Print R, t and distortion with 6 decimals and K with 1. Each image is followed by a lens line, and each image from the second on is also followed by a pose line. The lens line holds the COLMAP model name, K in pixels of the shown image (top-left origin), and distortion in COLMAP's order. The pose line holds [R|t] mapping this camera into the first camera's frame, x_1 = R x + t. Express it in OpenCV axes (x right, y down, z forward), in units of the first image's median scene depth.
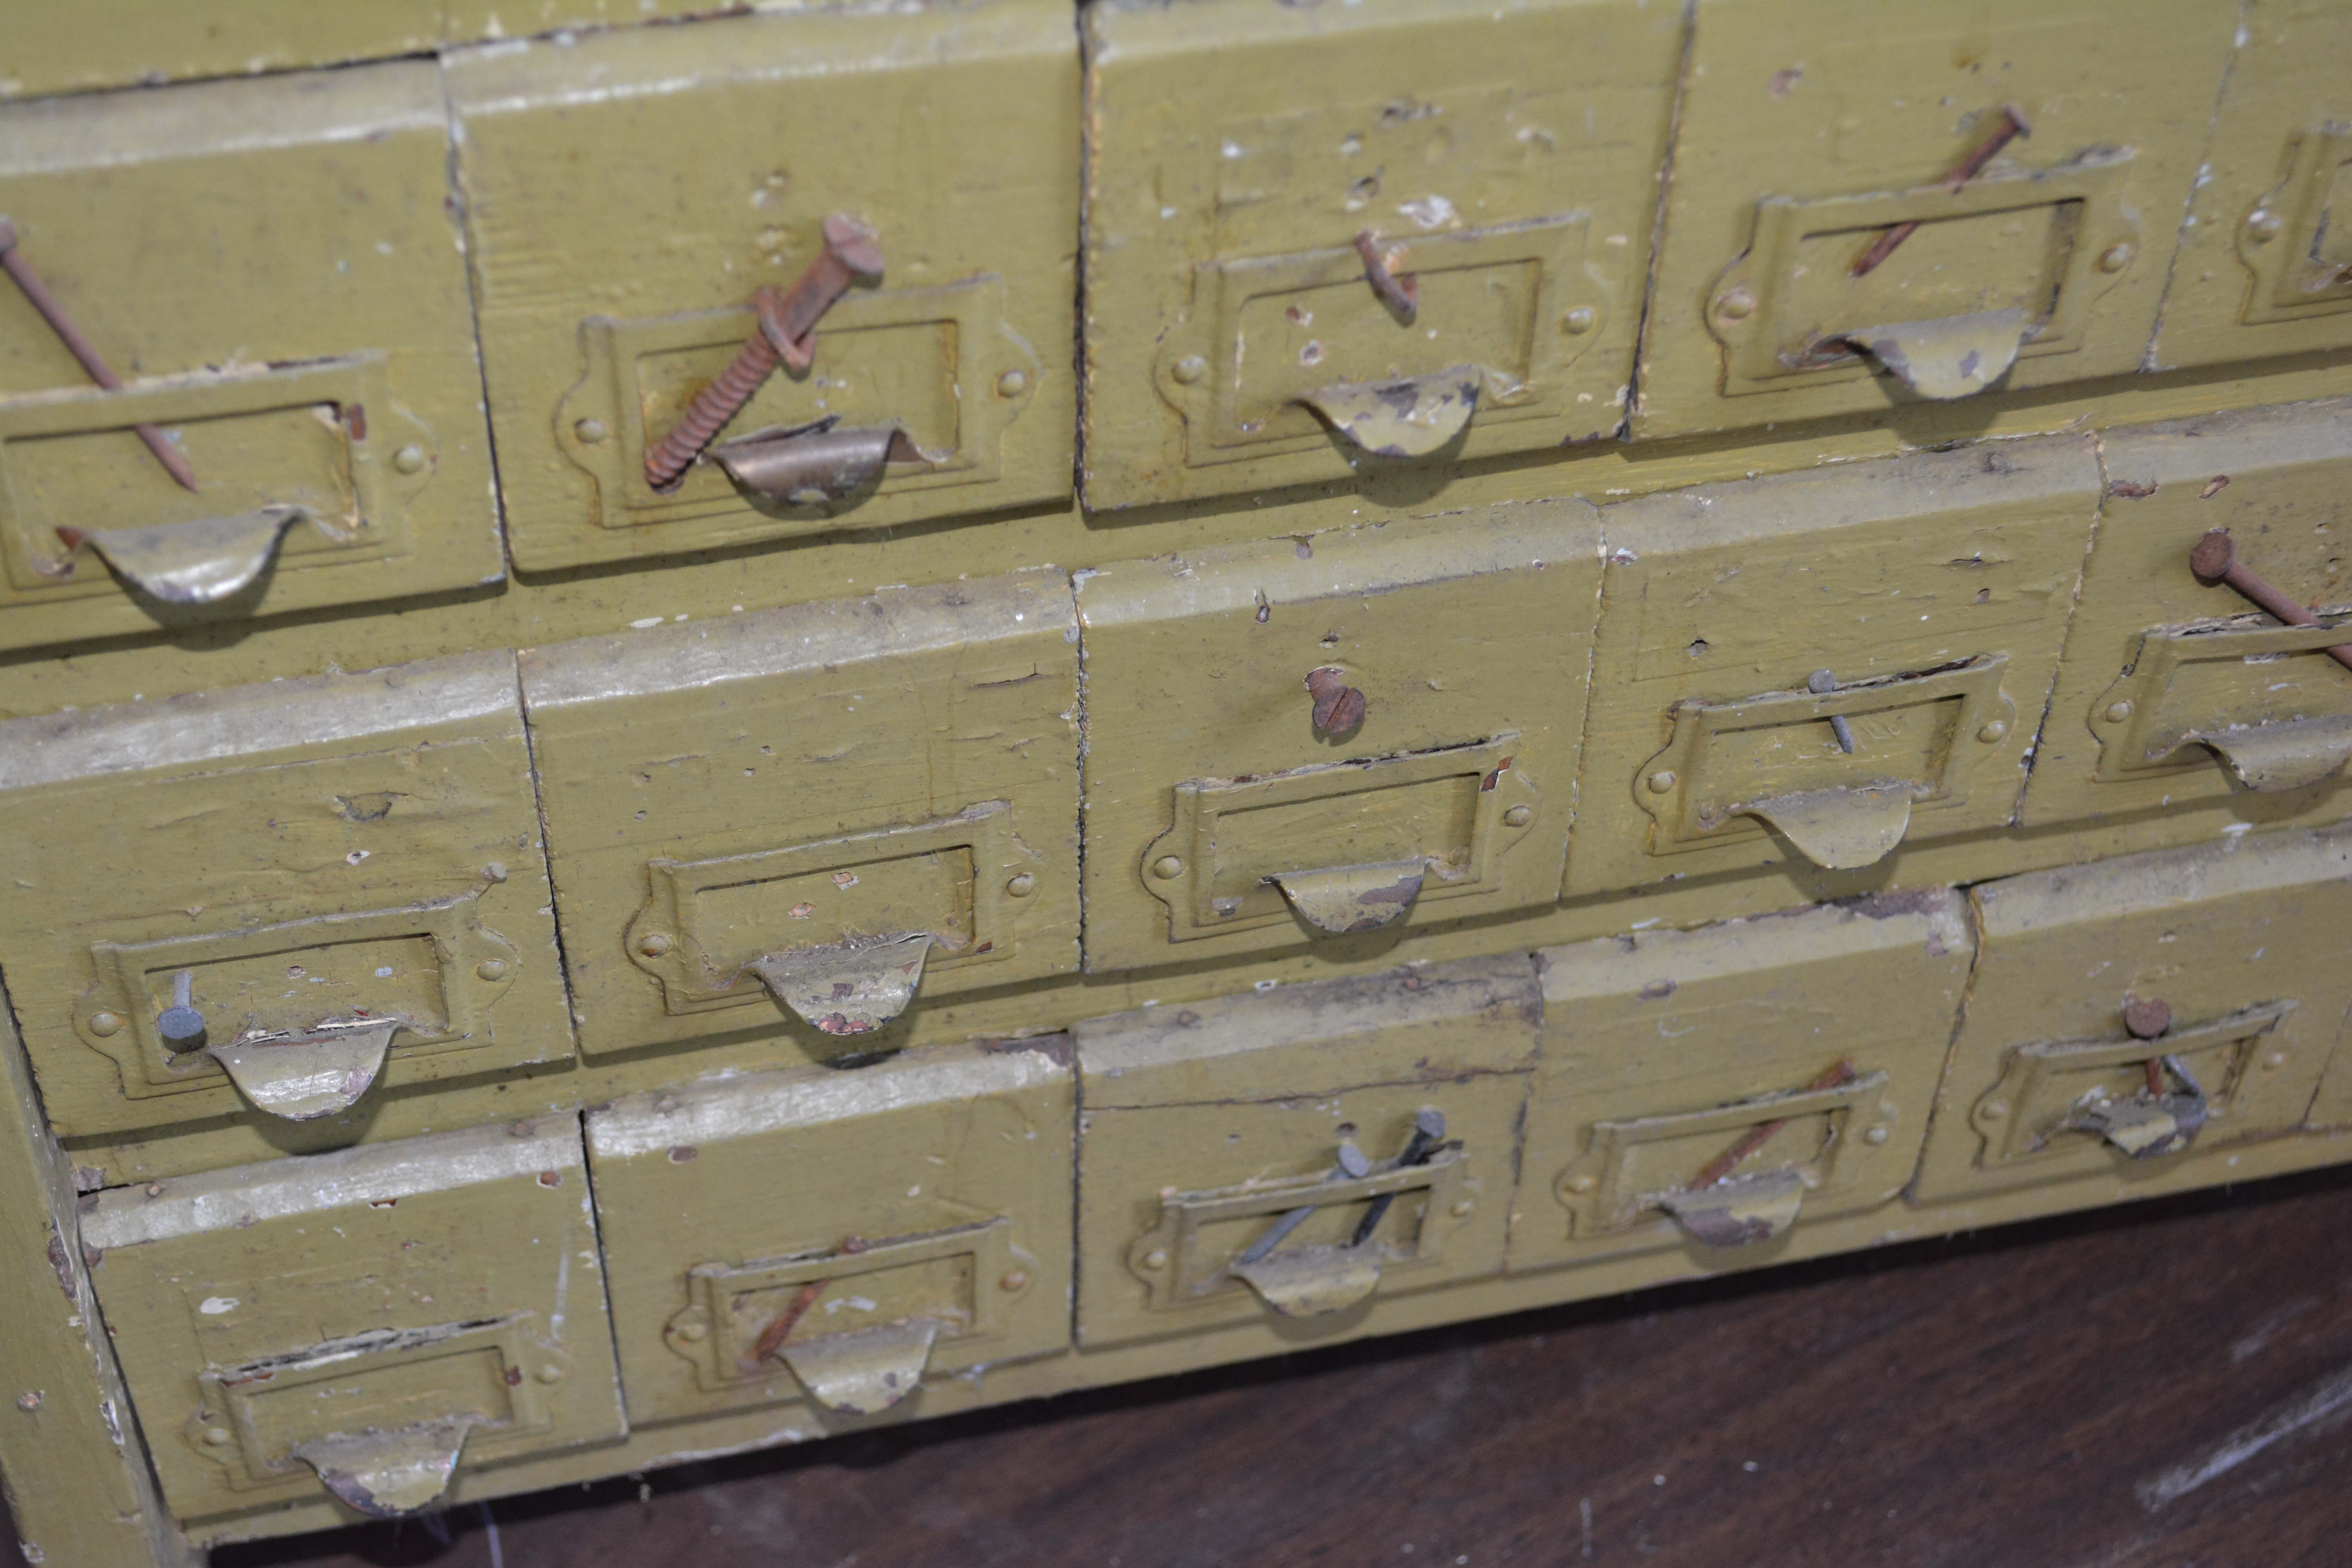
lens RADIAL K [[3592.5, 0, 1167.1], [0, 3592.5, 784.7], [0, 0, 1]] dist [-0.017729, 0.000000]
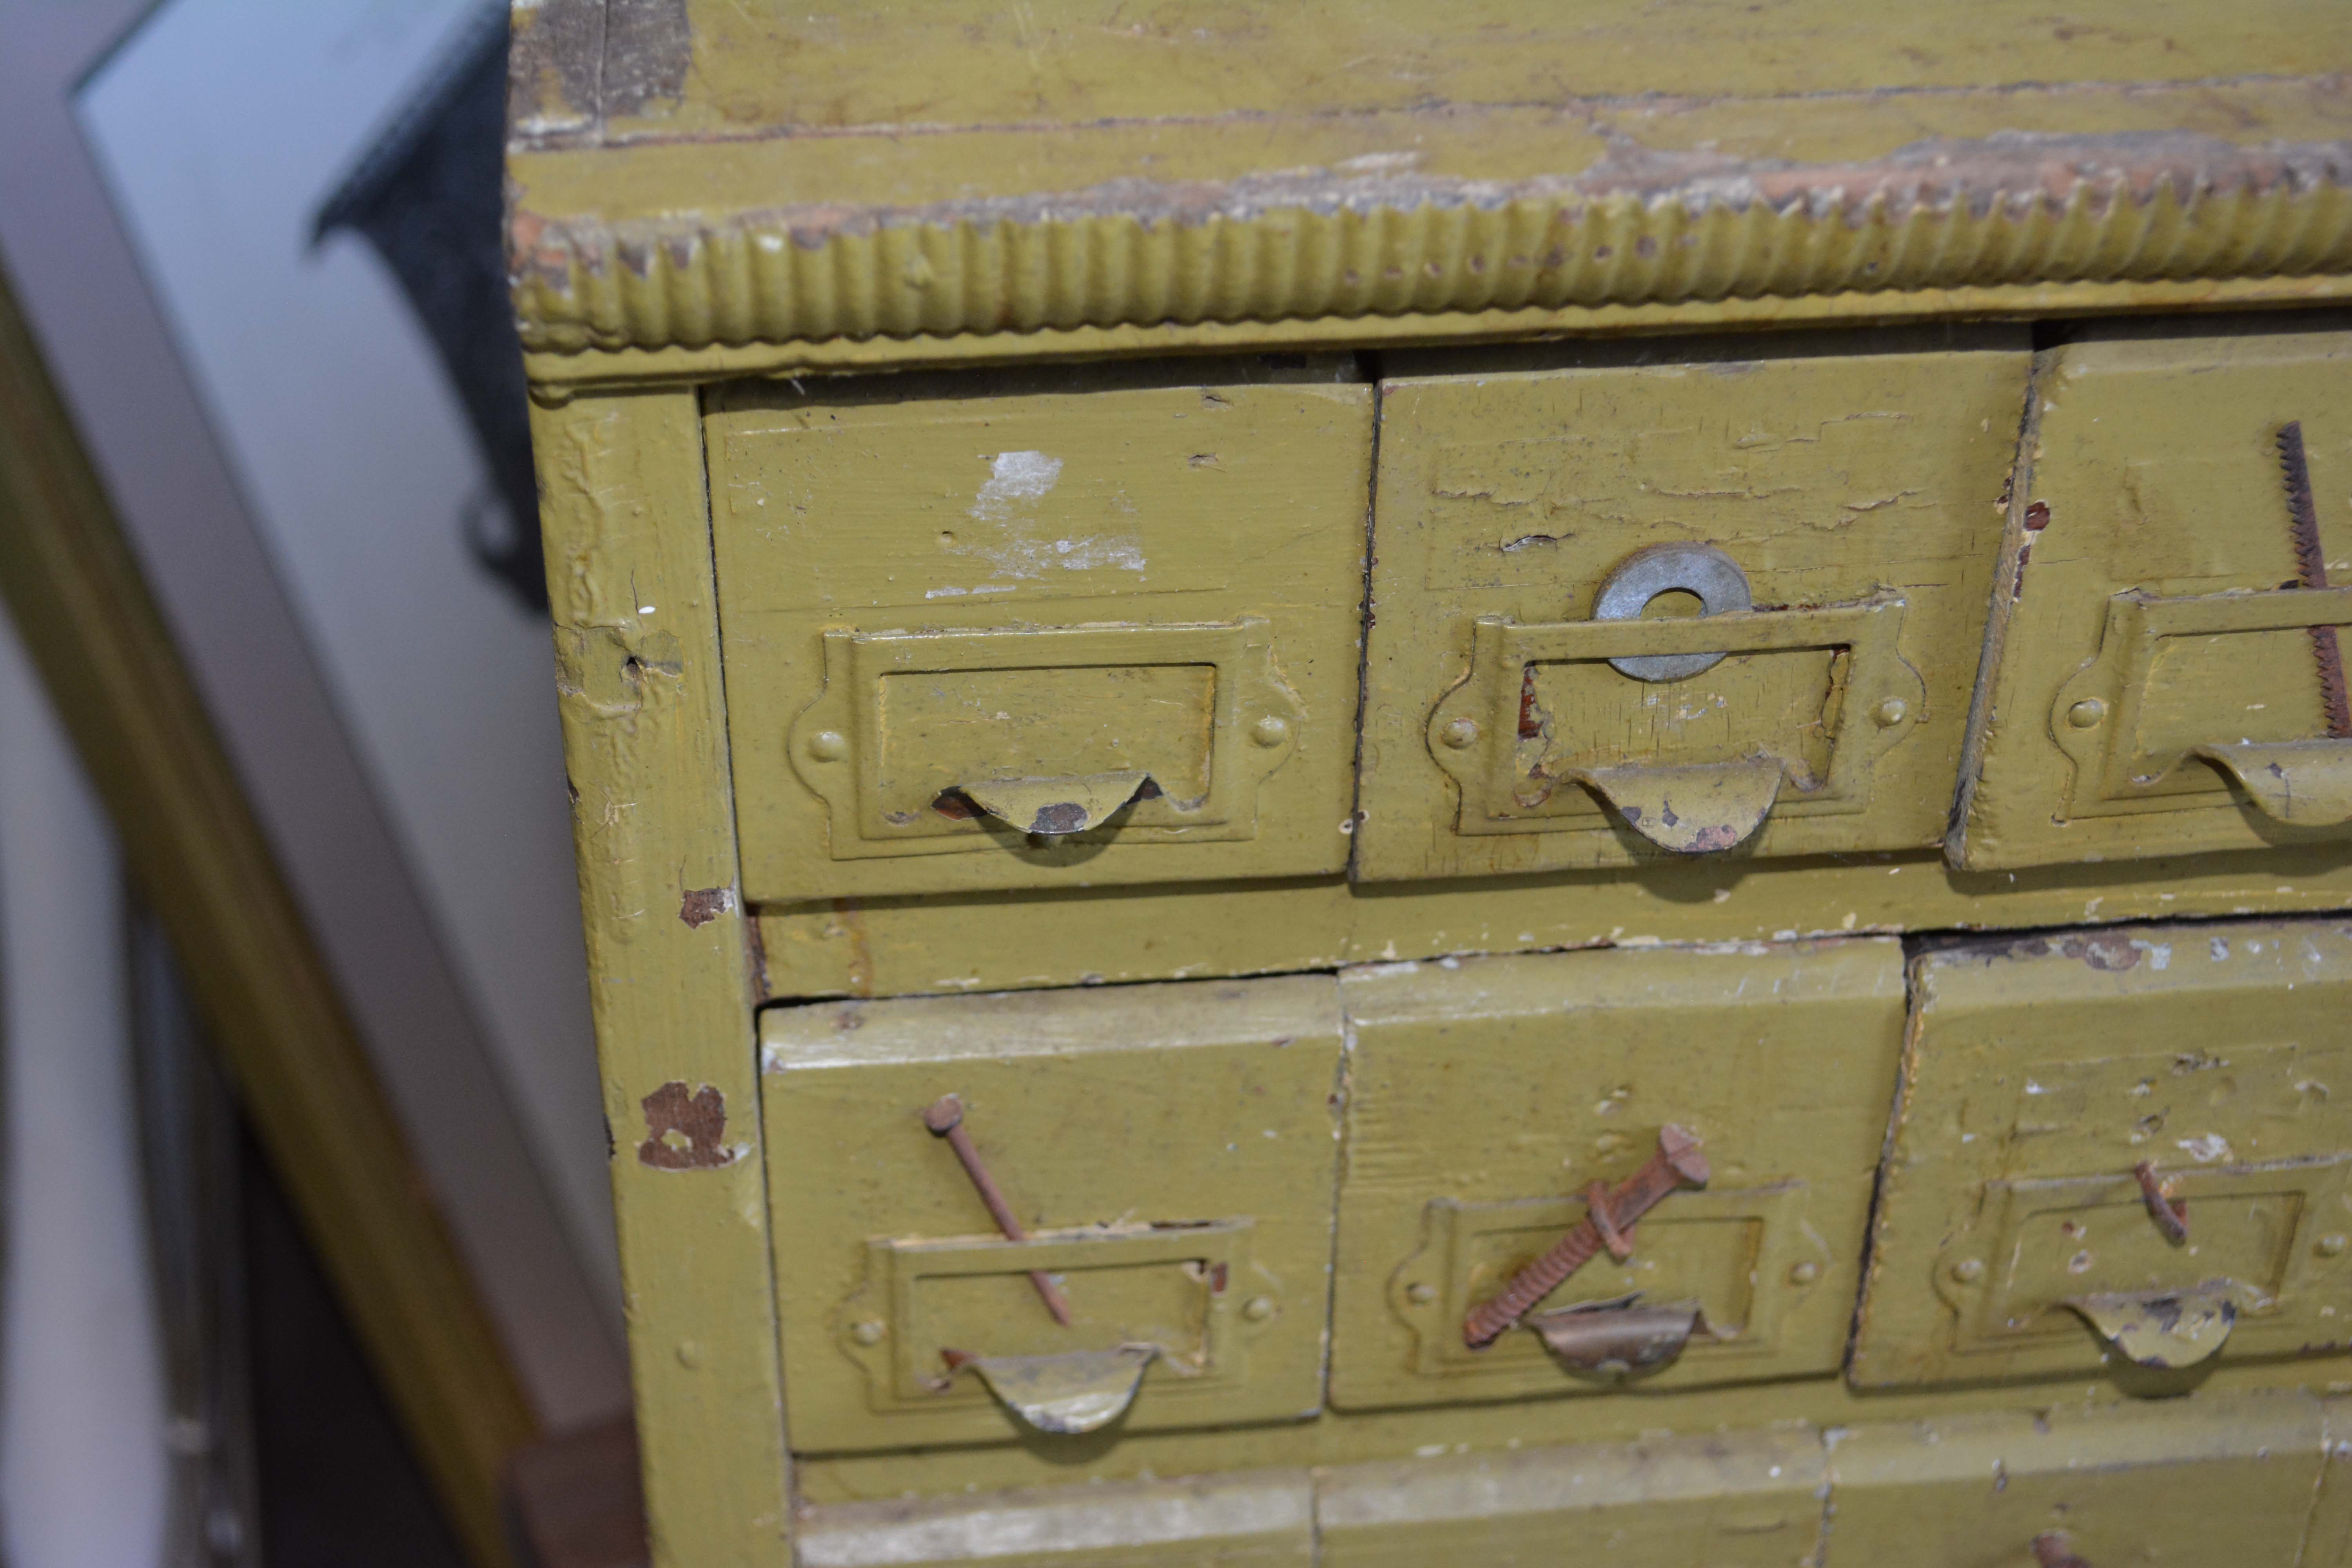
lens RADIAL K [[3592.5, 0, 1173.9], [0, 3592.5, 798.5], [0, 0, 1]] dist [-0.017729, 0.000000]
pose [[0.991679, 0.062442, -0.112575, -0.112096], [-0.078027, 0.987095, -0.139839, -0.081899], [0.102390, 0.147459, 0.983754, -0.103780]]
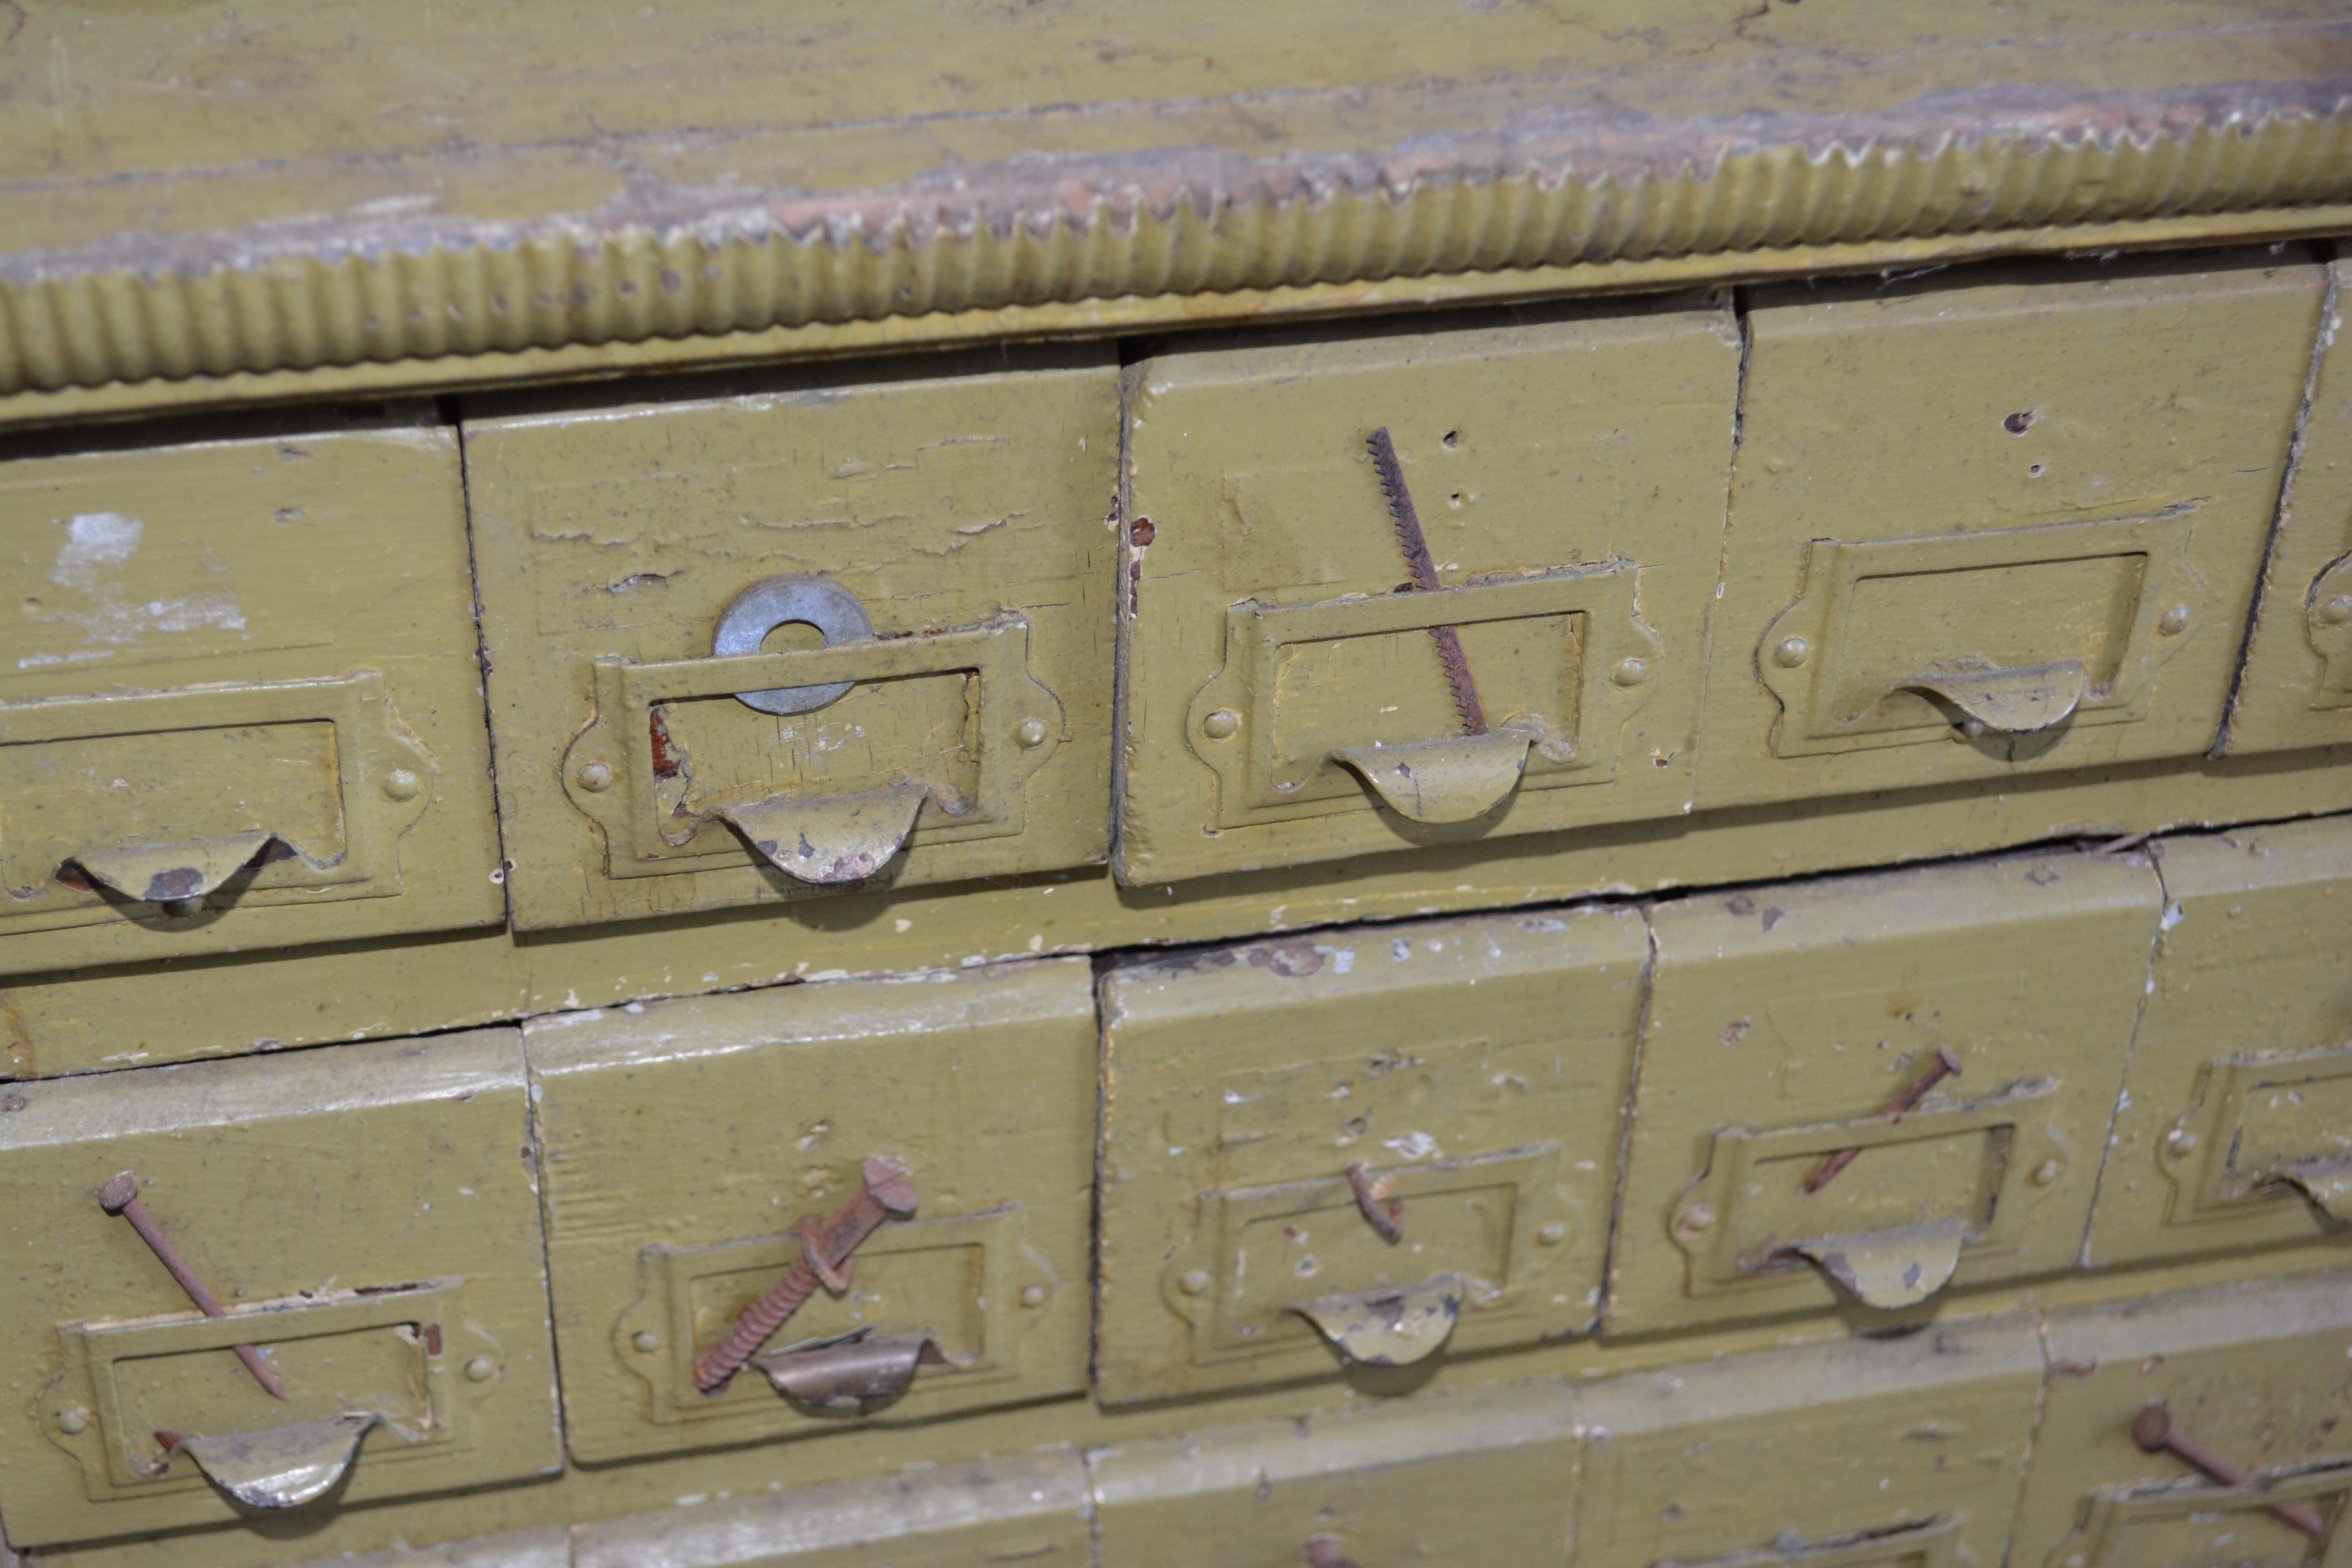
lens RADIAL K [[3592.5, 0, 1172.6], [0, 3592.5, 796.8], [0, 0, 1]] dist [-0.017729, 0.000000]
pose [[0.999933, 0.007241, -0.009022, 0.007857], [-0.008597, 0.986968, -0.160686, -0.081589], [0.007741, 0.160753, 0.986964, -0.096896]]
